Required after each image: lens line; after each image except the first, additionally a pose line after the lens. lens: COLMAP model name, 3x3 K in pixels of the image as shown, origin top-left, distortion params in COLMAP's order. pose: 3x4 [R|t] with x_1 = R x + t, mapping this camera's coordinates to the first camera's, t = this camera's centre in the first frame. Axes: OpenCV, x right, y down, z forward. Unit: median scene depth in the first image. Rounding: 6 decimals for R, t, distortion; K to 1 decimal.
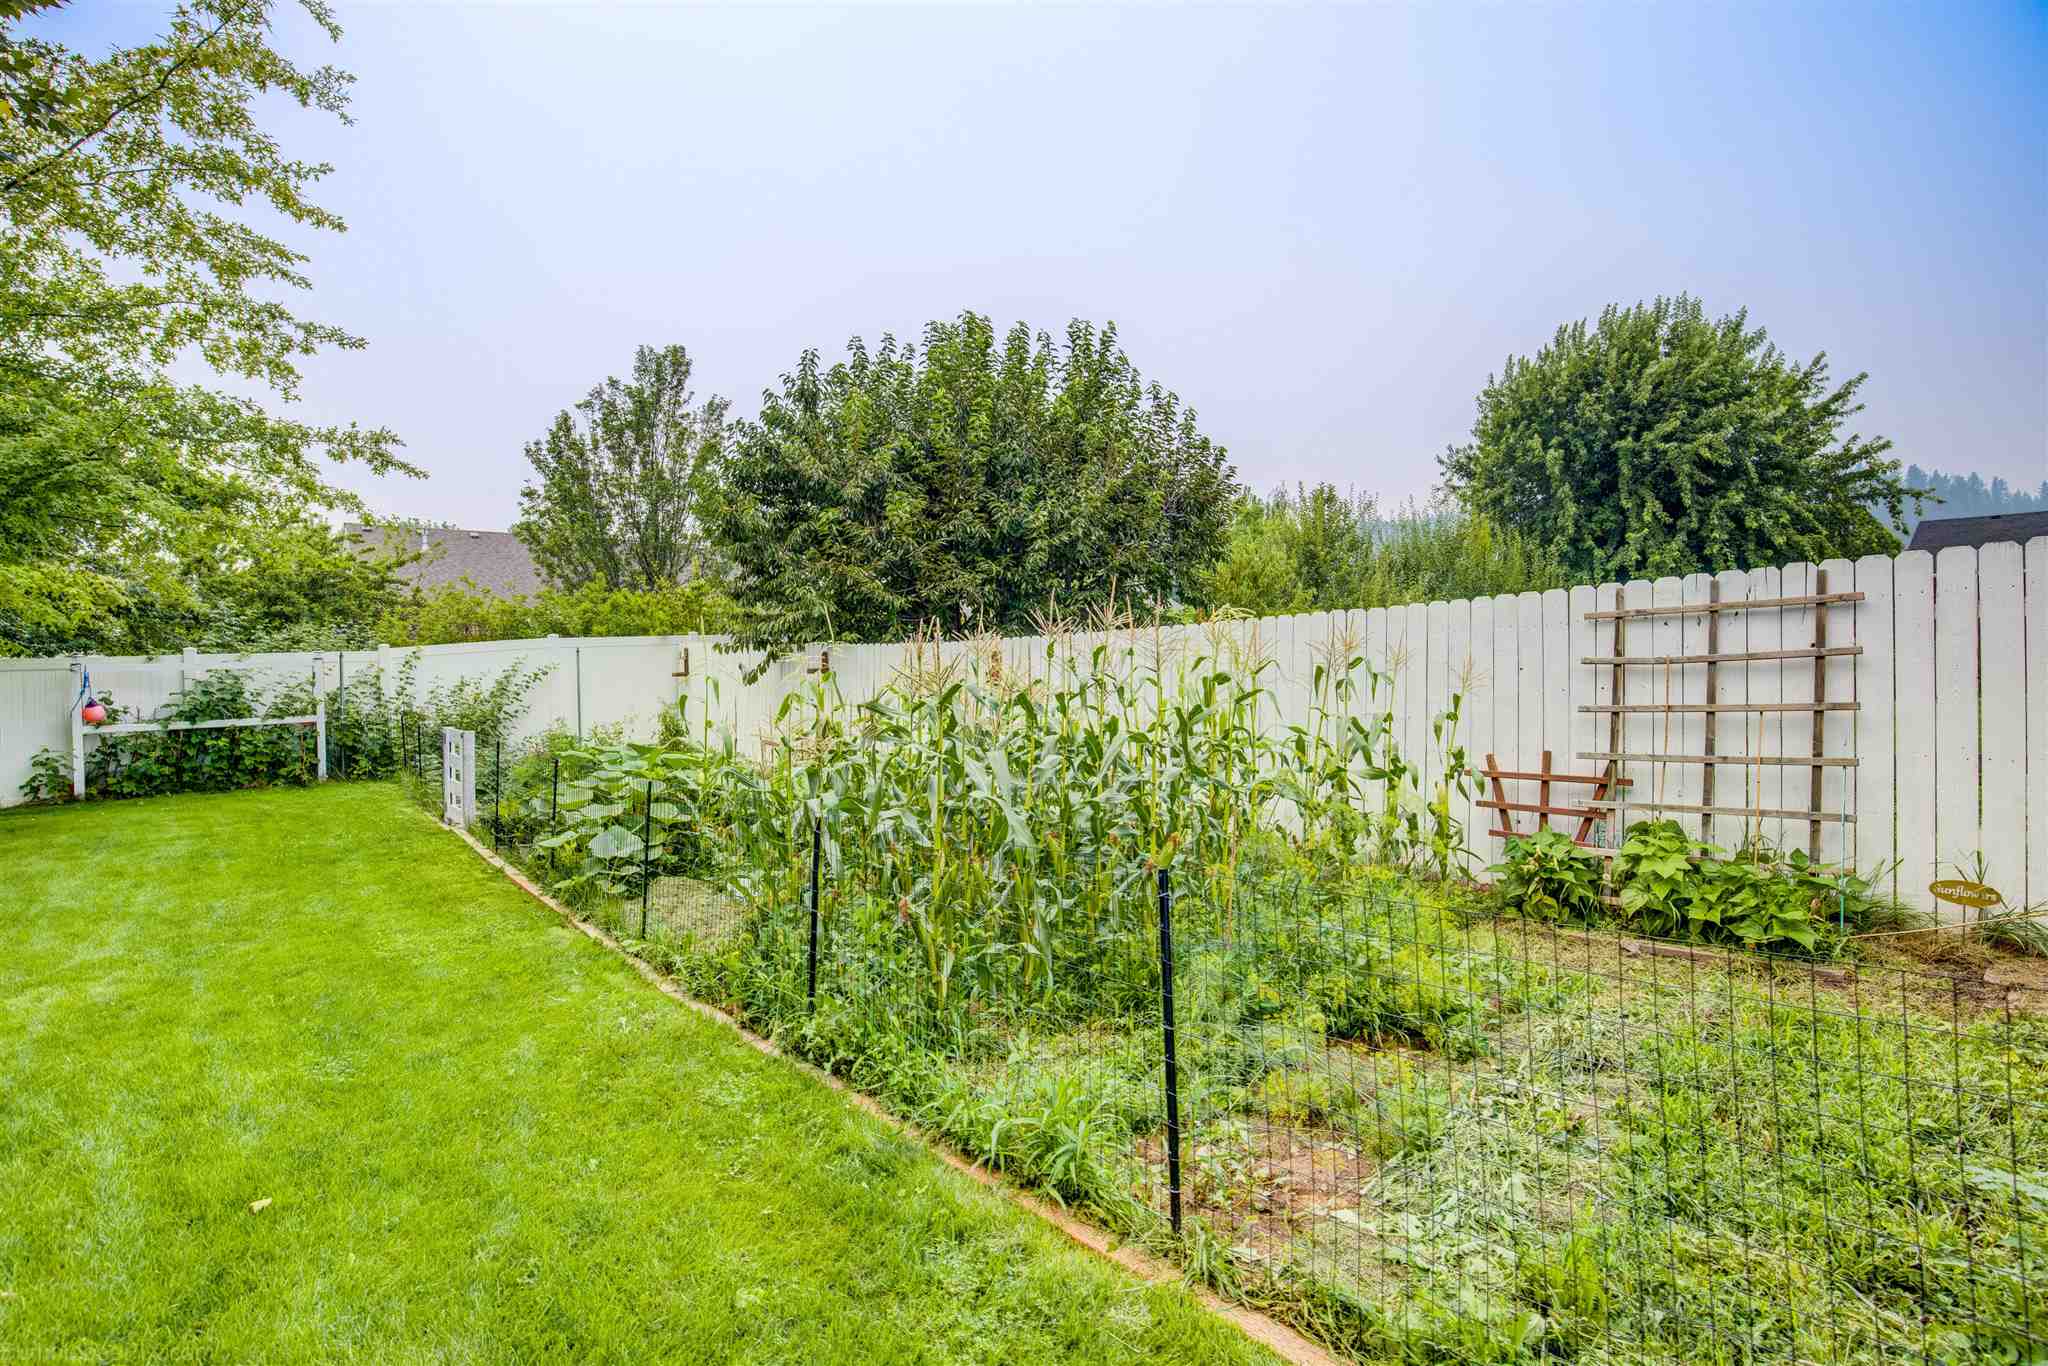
lens RADIAL K [[940.8, 0, 1073.7], [0, 940.8, 661.9], [0, 0, 1]] dist [-0.027484, 0.000548]
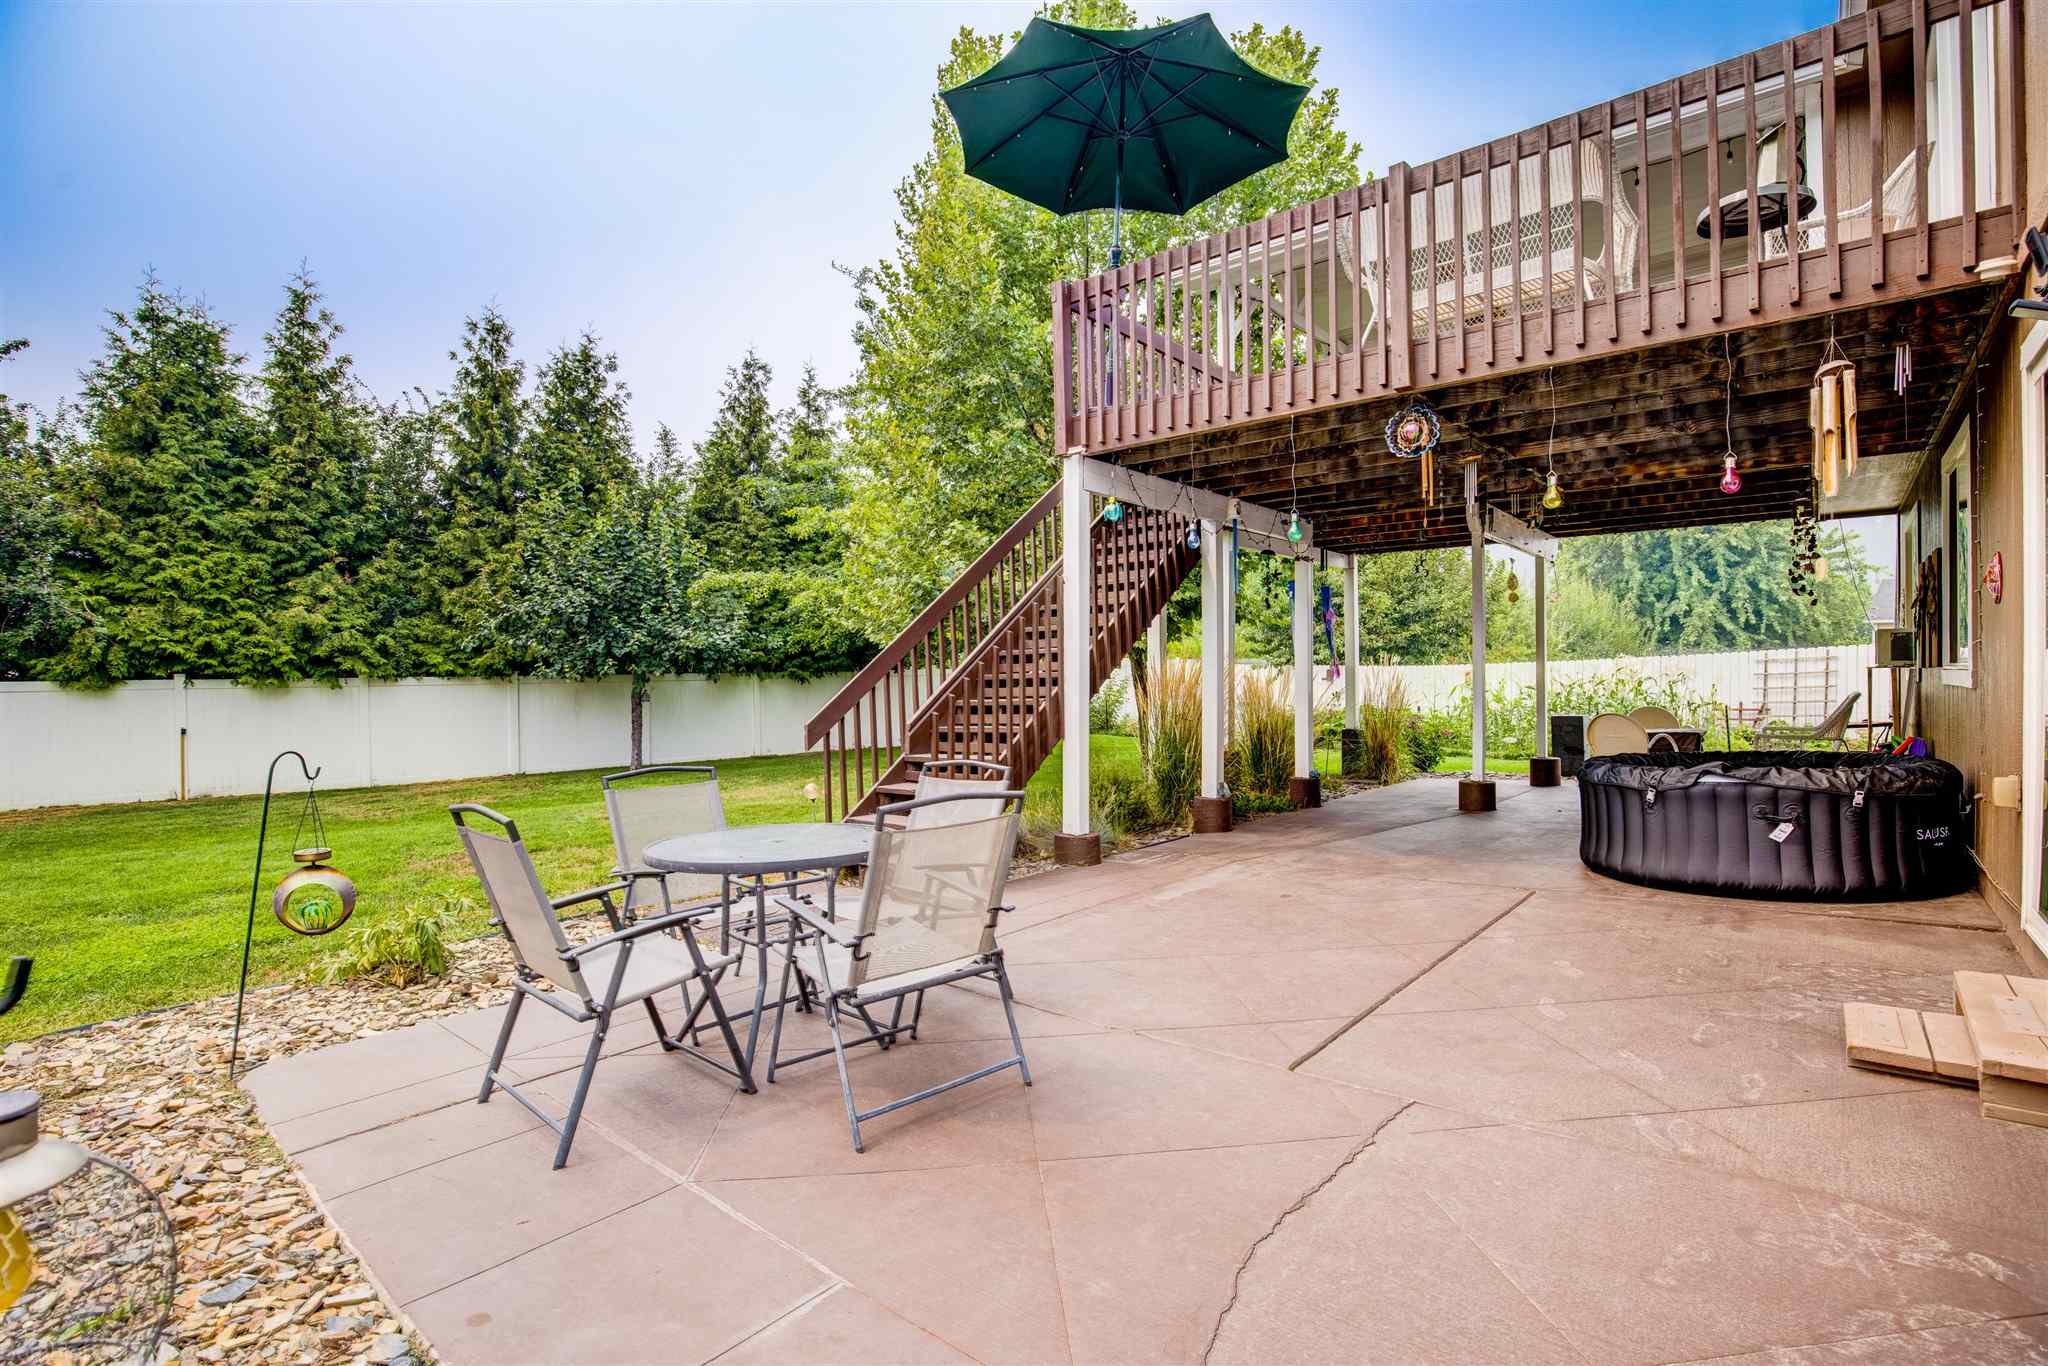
lens RADIAL K [[940.8, 0, 1028.7], [0, 940.8, 687.0], [0, 0, 1]] dist [-0.027484, 0.000548]
pose [[0.999903, 0.007190, -0.011897, -0.956652], [-0.007101, 0.999946, 0.007552, 0.018778], [0.011951, -0.007467, 0.999901, -1.112621]]
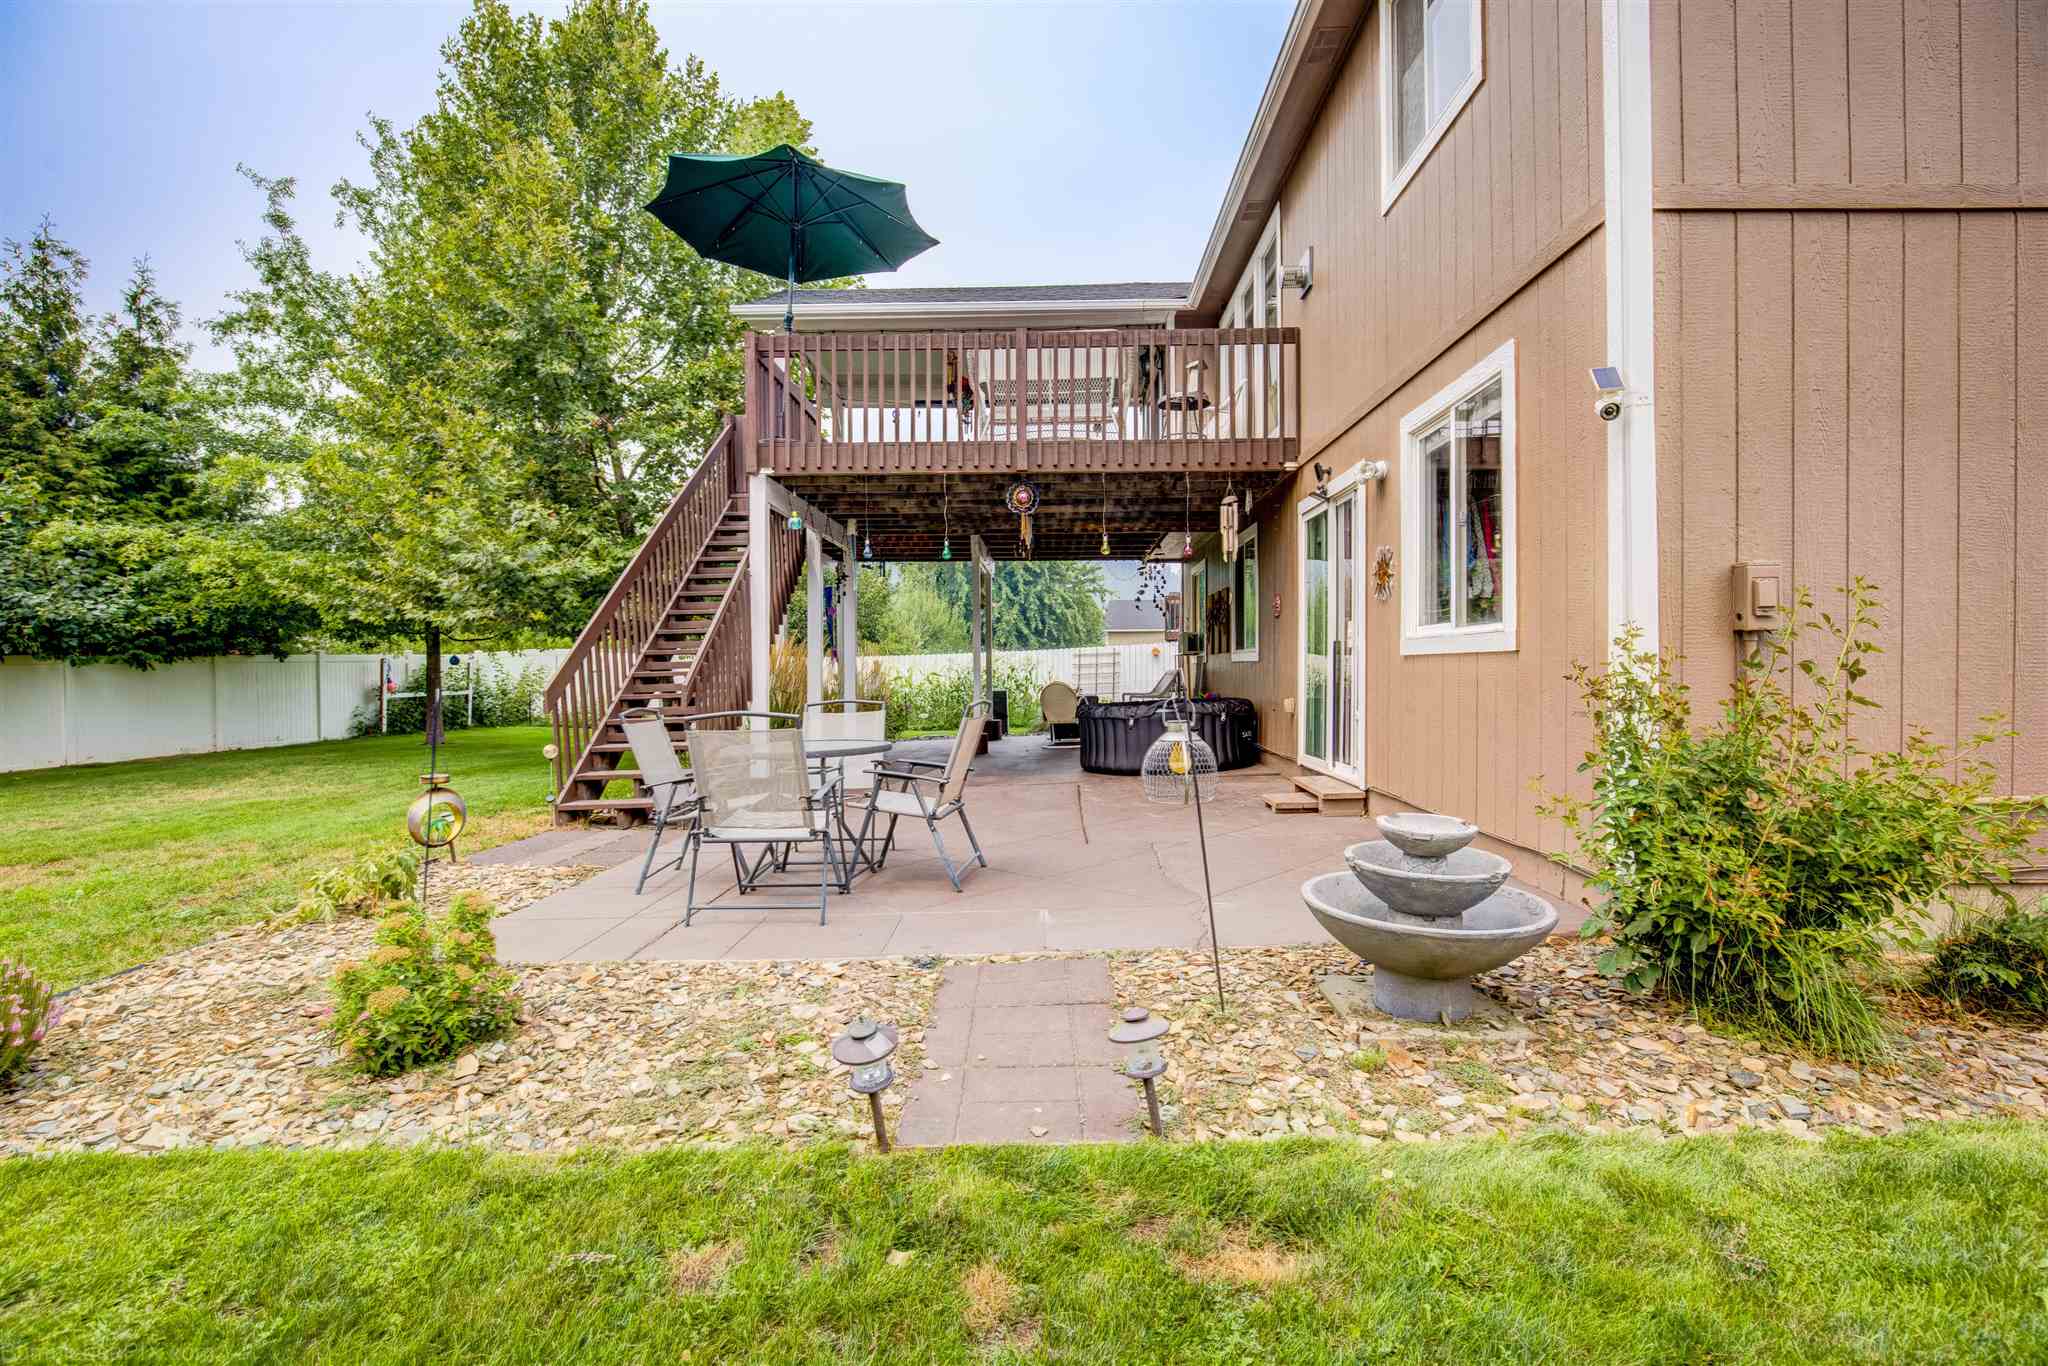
lens RADIAL K [[940.8, 0, 1034.8], [0, 940.8, 681.1], [0, 0, 1]] dist [-0.027484, 0.000548]
pose [[0.782655, 0.002229, 0.622451, -1.169707], [-0.004306, 0.999989, 0.001833, 0.033808], [-0.622441, -0.004115, 0.782656, -1.207665]]
